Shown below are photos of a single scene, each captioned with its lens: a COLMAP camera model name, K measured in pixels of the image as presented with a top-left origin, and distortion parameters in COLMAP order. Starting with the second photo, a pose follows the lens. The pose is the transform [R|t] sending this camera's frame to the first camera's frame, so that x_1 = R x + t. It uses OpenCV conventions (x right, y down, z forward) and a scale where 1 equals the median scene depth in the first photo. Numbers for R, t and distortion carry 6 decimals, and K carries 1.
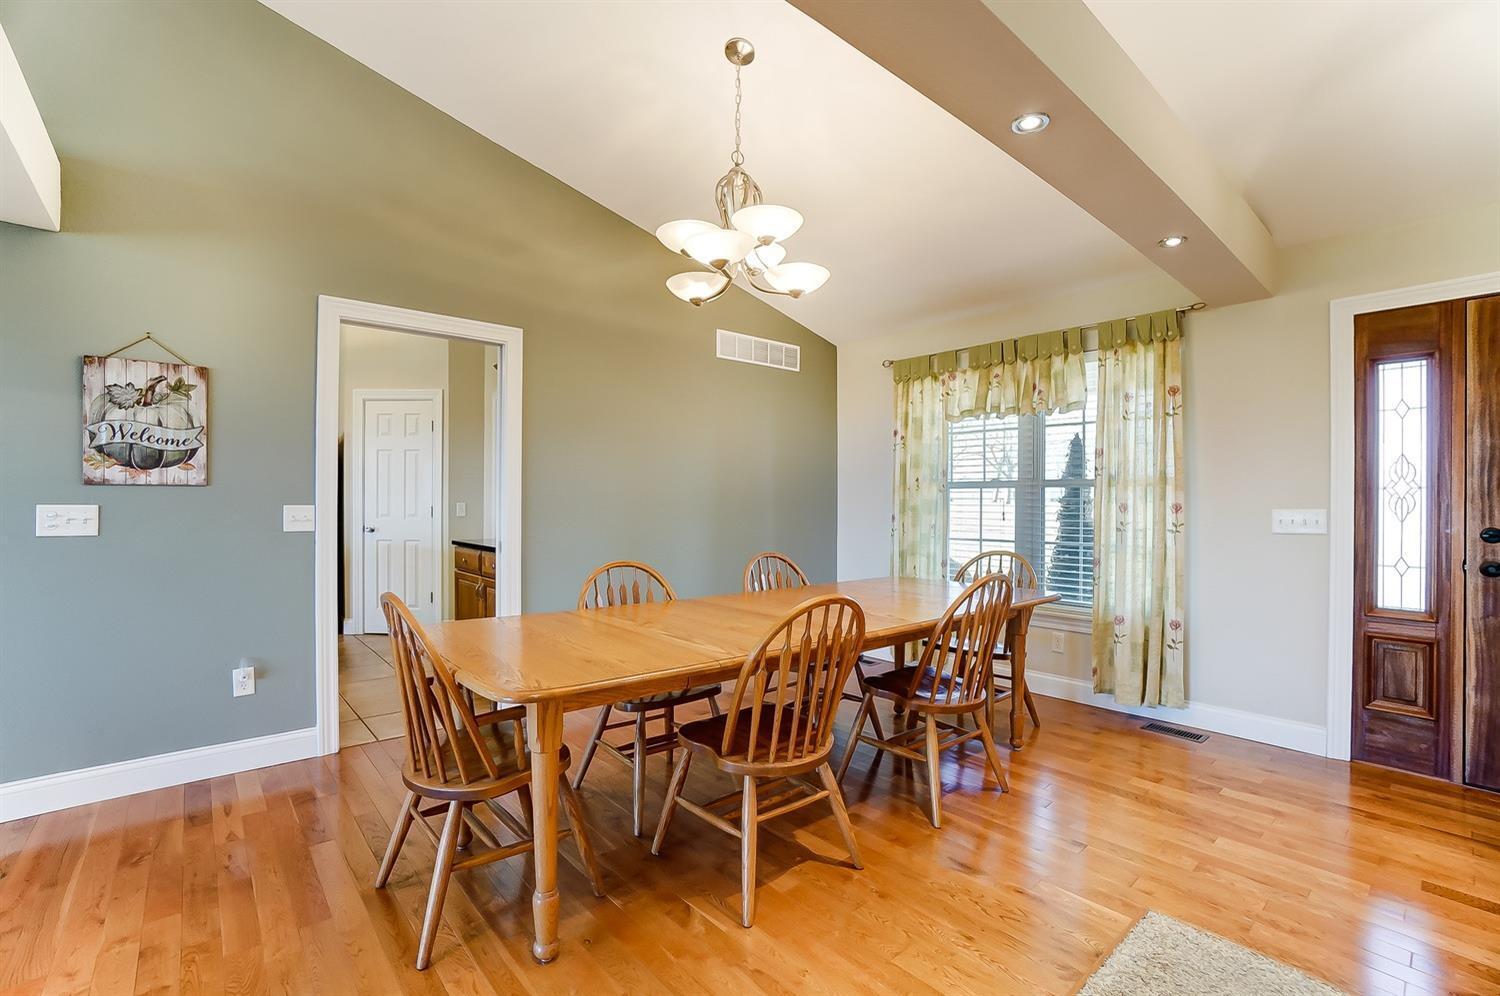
lens RADIAL K [[681.4, 0, 741.8], [0, 681.4, 501.3], [0, 0, 1]] dist [-0.039898, 0.012379]
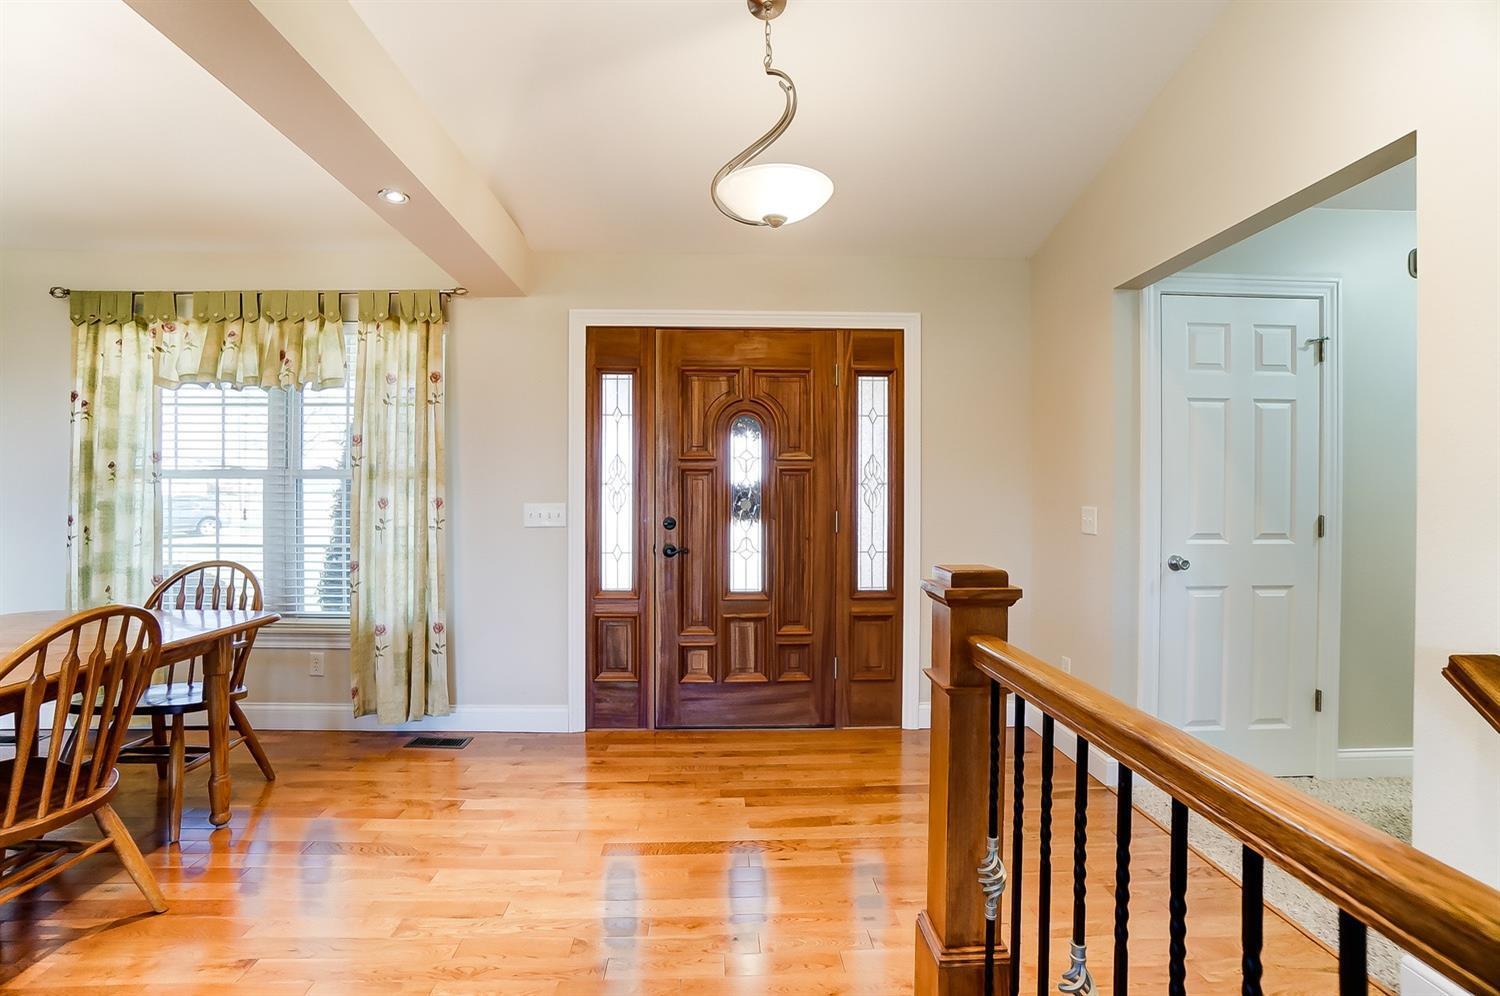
lens RADIAL K [[681.4, 0, 745.5], [0, 681.4, 495.6], [0, 0, 1]] dist [-0.039898, 0.012379]
pose [[0.630062, -0.003374, 0.776537, 0.182177], [0.000351, 0.999992, 0.004060, -0.003756], [-0.776545, -0.002285, 0.630058, 0.071748]]
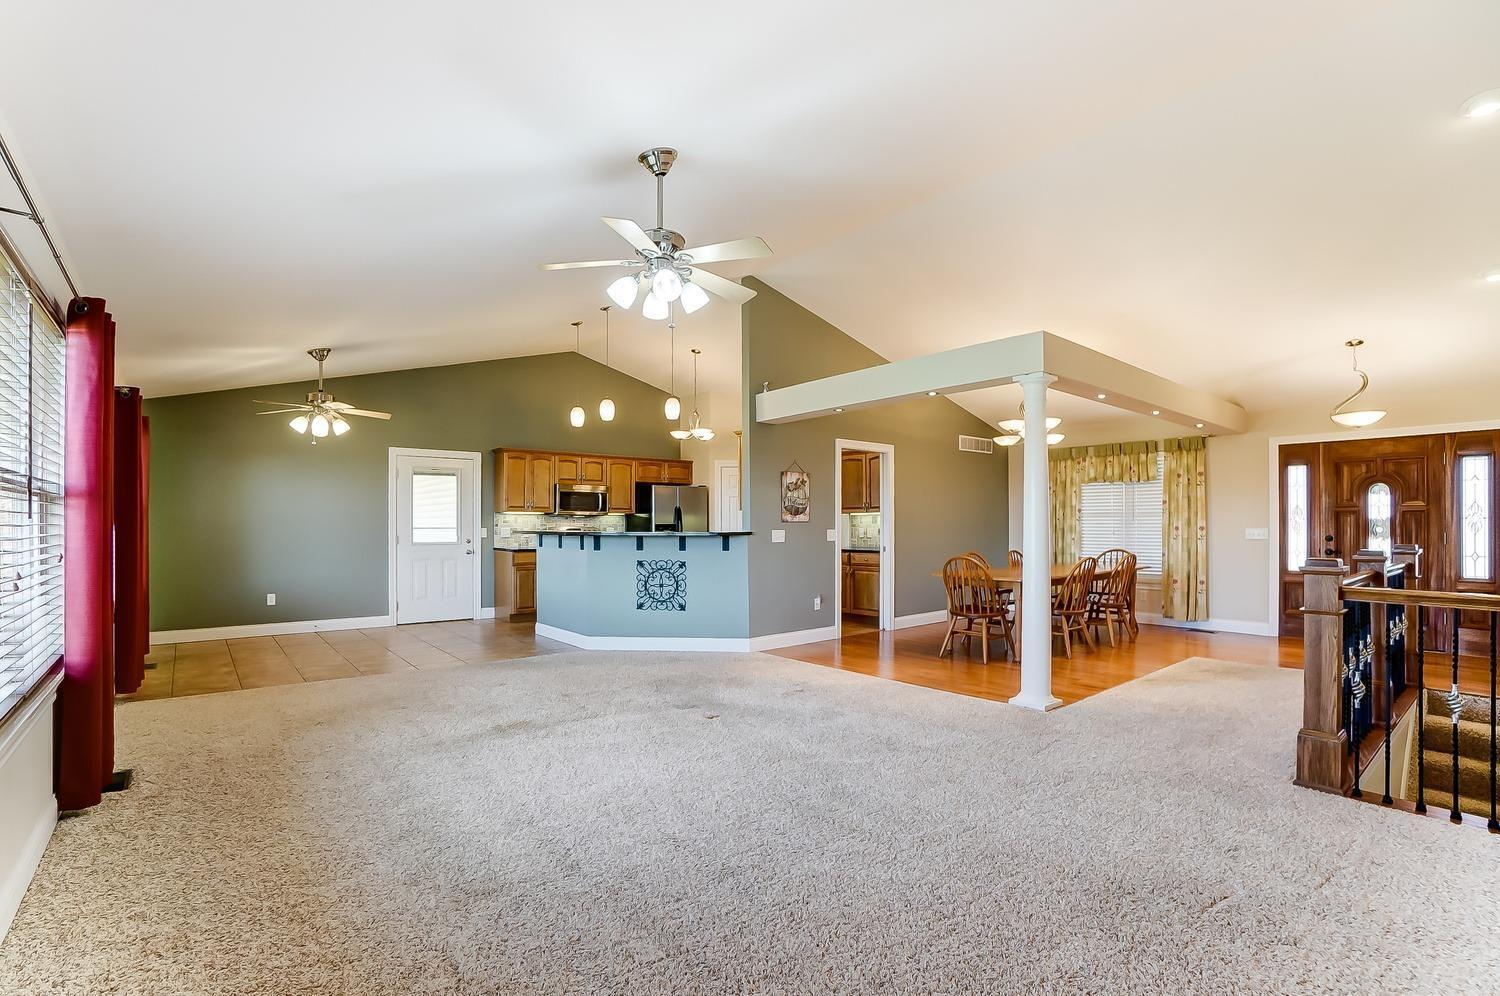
lens RADIAL K [[681.4, 0, 757.7], [0, 681.4, 523.9], [0, 0, 1]] dist [-0.039898, 0.012379]
pose [[0.999934, -0.006681, -0.009298, -0.748074], [0.006689, 0.999977, 0.000747, -0.014739], [0.009293, -0.000809, 0.999956, -1.150185]]
